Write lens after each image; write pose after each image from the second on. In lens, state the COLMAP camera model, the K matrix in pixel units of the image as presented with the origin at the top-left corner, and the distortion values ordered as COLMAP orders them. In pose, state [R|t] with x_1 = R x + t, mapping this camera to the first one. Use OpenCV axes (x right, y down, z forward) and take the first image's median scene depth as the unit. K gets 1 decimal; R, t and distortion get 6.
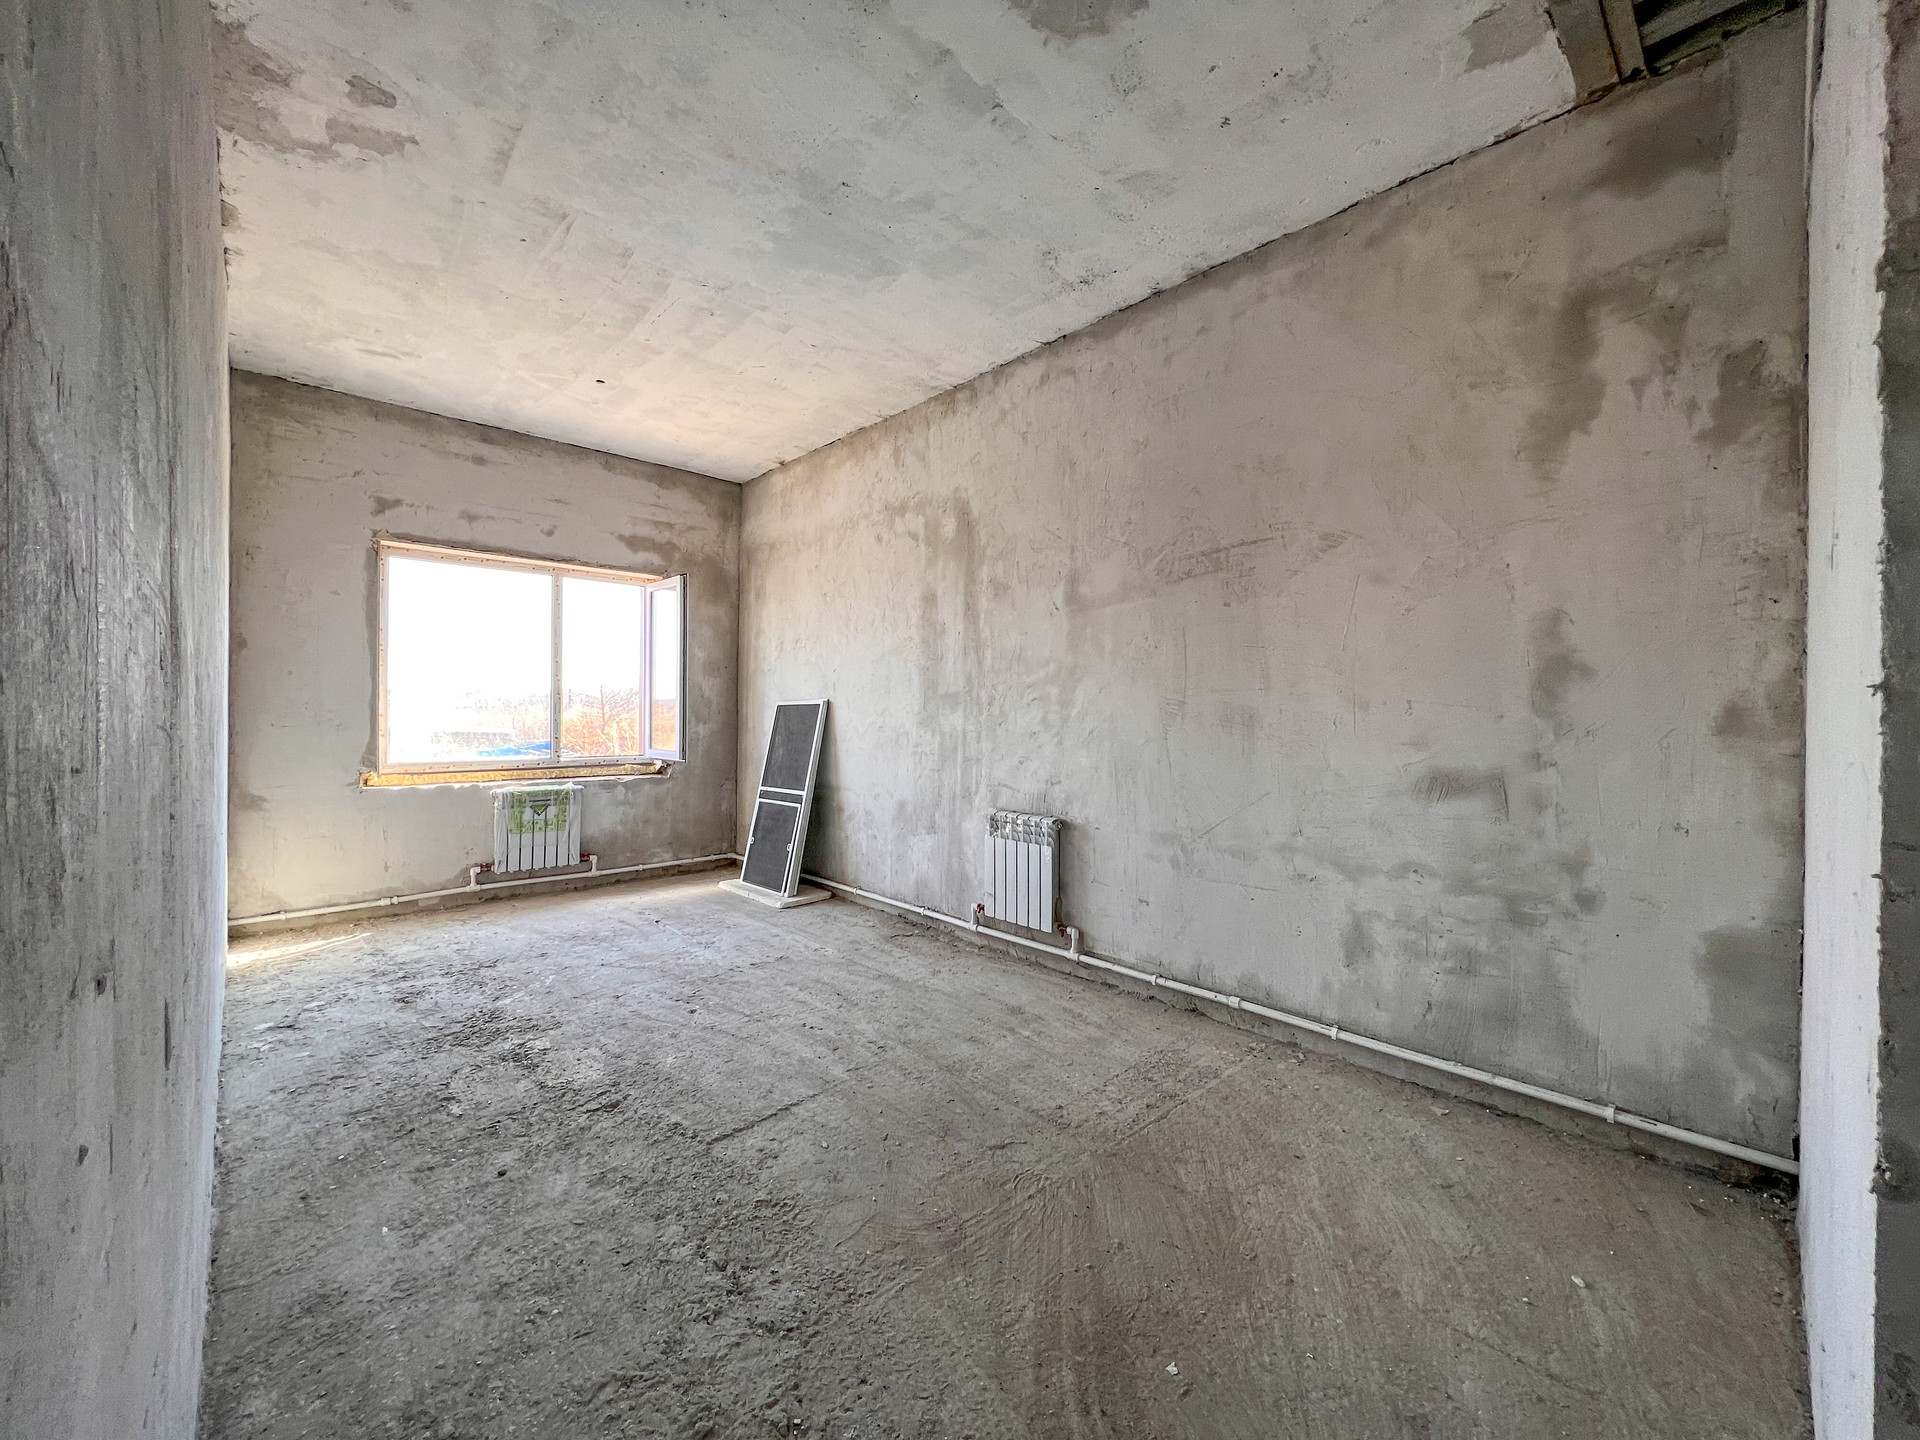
lens RADIAL K [[776.4, 0, 962.1], [0, 776.4, 700.8], [0, 0, 1]] dist [-0.000514, -0.000030]
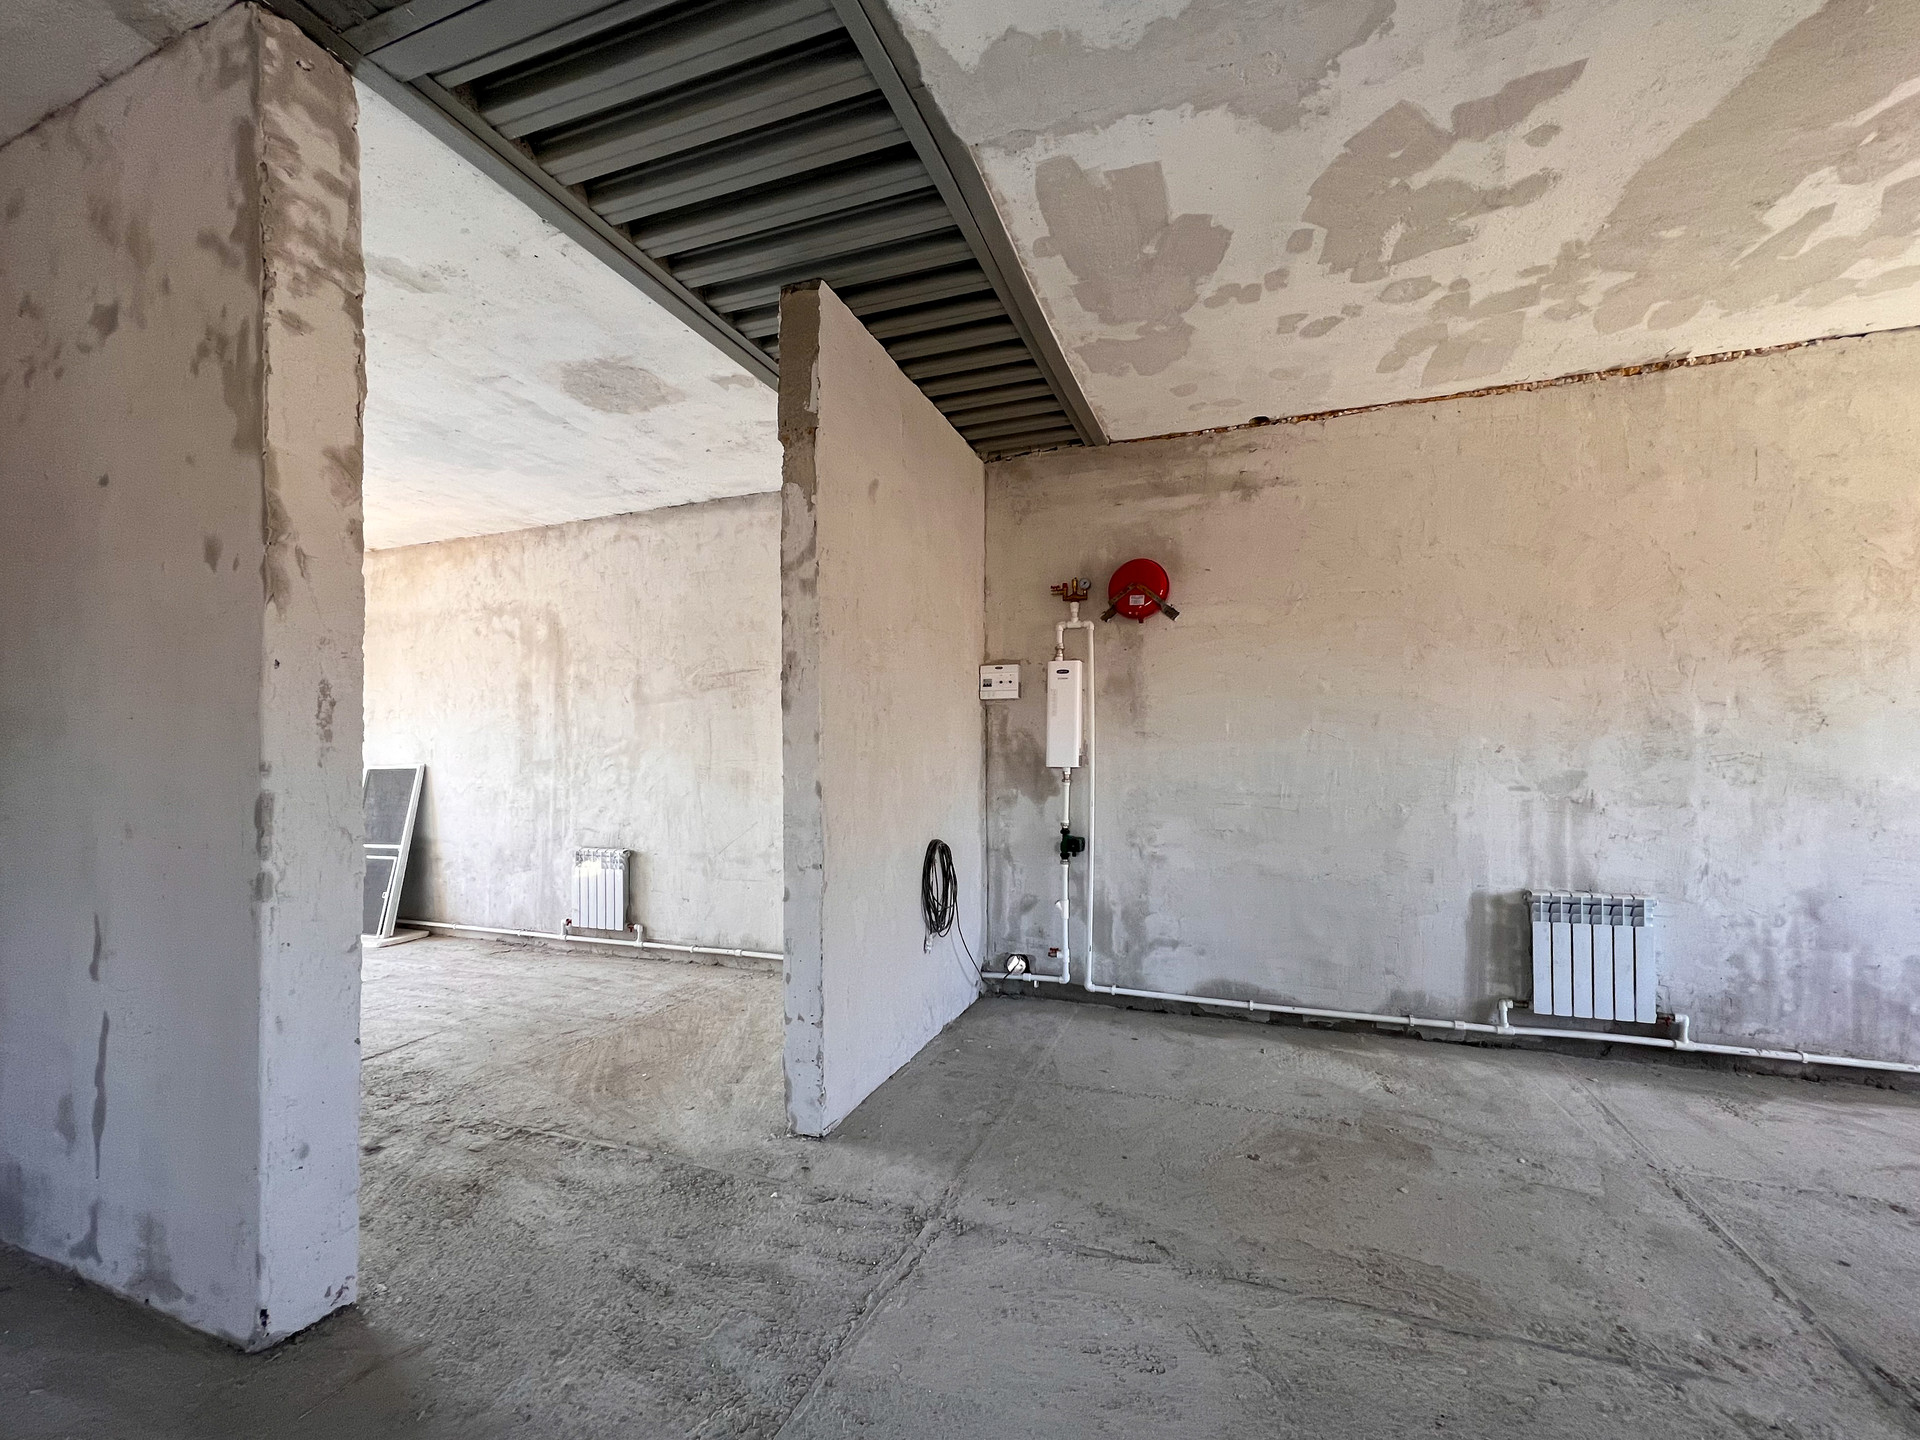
lens RADIAL K [[790.8, 0, 965.7], [0, 790.8, 748.9], [0, 0, 1]] dist [-0.000497, 0.000005]
pose [[0.896154, -0.002184, 0.443737, 0.035039], [0.003591, 0.999991, -0.002330, -0.026060], [-0.443728, 0.003682, 0.896154, -0.554610]]
